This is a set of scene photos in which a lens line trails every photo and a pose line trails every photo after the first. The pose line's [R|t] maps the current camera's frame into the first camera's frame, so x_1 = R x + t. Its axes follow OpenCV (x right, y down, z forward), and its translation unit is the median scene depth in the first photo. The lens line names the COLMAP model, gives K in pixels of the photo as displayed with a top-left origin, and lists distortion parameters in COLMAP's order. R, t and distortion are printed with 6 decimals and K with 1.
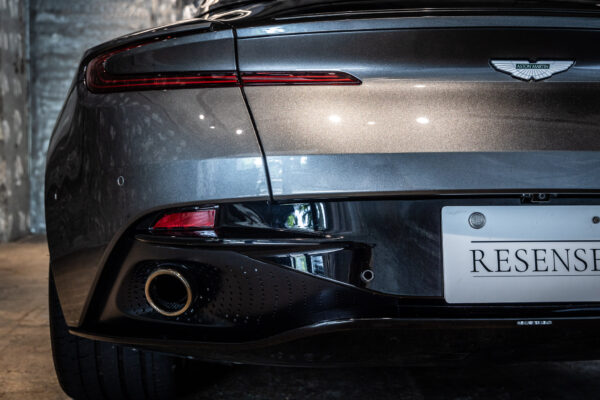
lens RADIAL K [[869.8, 0, 302.9], [0, 869.8, 200.9], [0, 0, 1]] dist [0.024923, 0.000000]
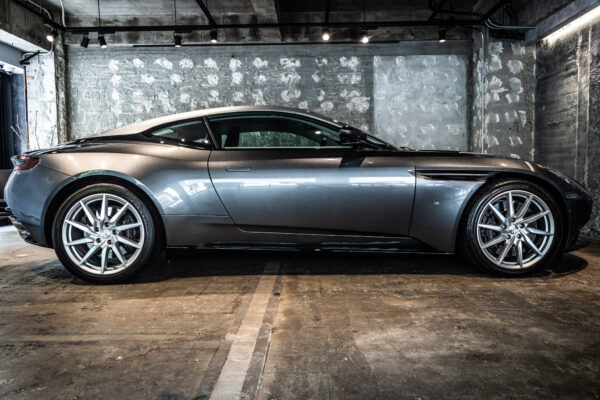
lens RADIAL K [[466.0, 0, 300.4], [0, 466.0, 201.4], [0, 0, 1]] dist [-0.007424, 0.019753]
pose [[-0.055464, 0.063487, -0.996440, 2.830516], [-0.045984, 0.996755, 0.066066, -0.208149], [0.997401, 0.049485, -0.052365, 2.615398]]
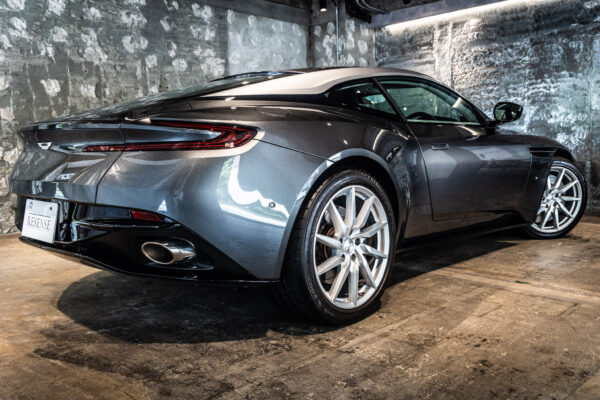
lens RADIAL K [[541.7, 0, 300.8], [0, 541.7, 201.1], [0, 0, 1]] dist [0.015728, -0.009269]
pose [[0.676742, 0.067486, -0.733120, 1.886528], [-0.030285, 0.997499, 0.063867, -0.115253], [0.735597, -0.021019, 0.677094, 0.482385]]
